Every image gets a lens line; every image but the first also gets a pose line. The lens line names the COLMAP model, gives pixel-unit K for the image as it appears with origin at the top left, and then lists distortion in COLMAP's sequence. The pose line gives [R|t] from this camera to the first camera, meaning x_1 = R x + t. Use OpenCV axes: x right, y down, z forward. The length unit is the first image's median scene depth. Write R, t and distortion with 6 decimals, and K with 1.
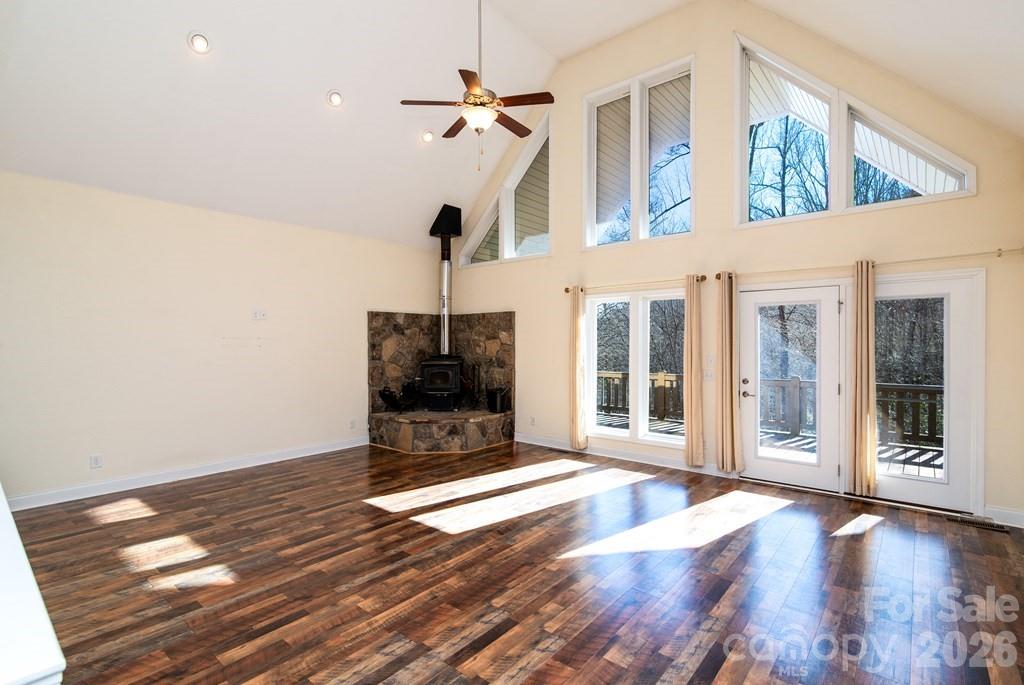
lens RADIAL K [[472.2, 0, 510.2], [0, 472.2, 343.5], [0, 0, 1]] dist [0.023900, 0.000008]
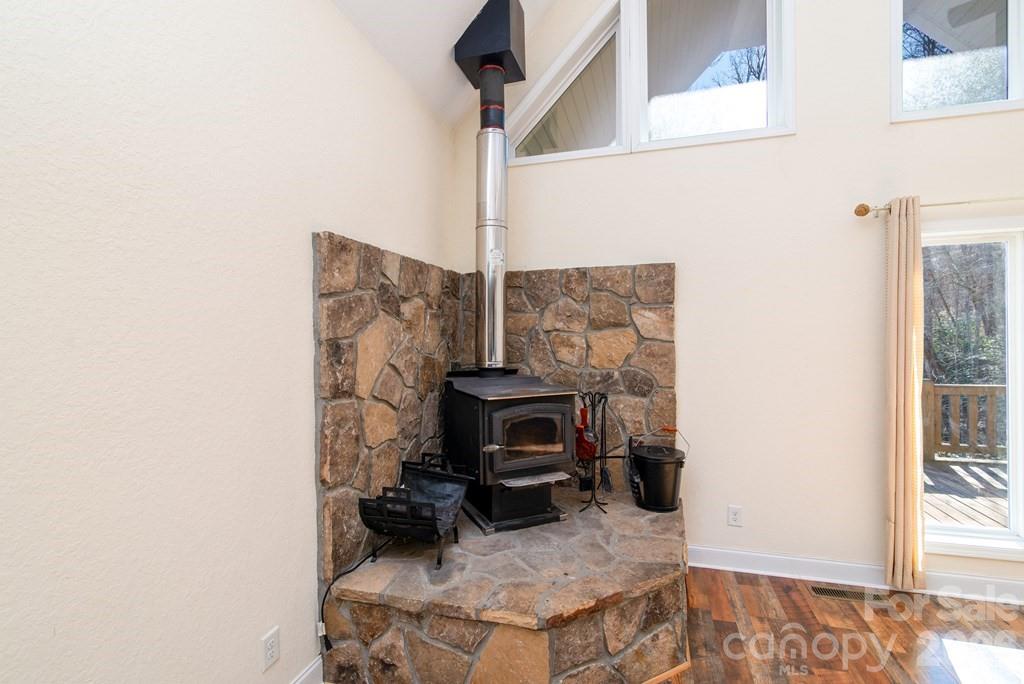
lens RADIAL K [[472.2, 0, 516.0], [0, 472.2, 338.4], [0, 0, 1]] dist [0.023900, 0.000008]
pose [[0.908215, -0.009142, 0.418405, -0.300606], [0.007052, 0.999954, 0.006541, -0.003702], [-0.418445, -0.002990, 0.908237, 0.661601]]
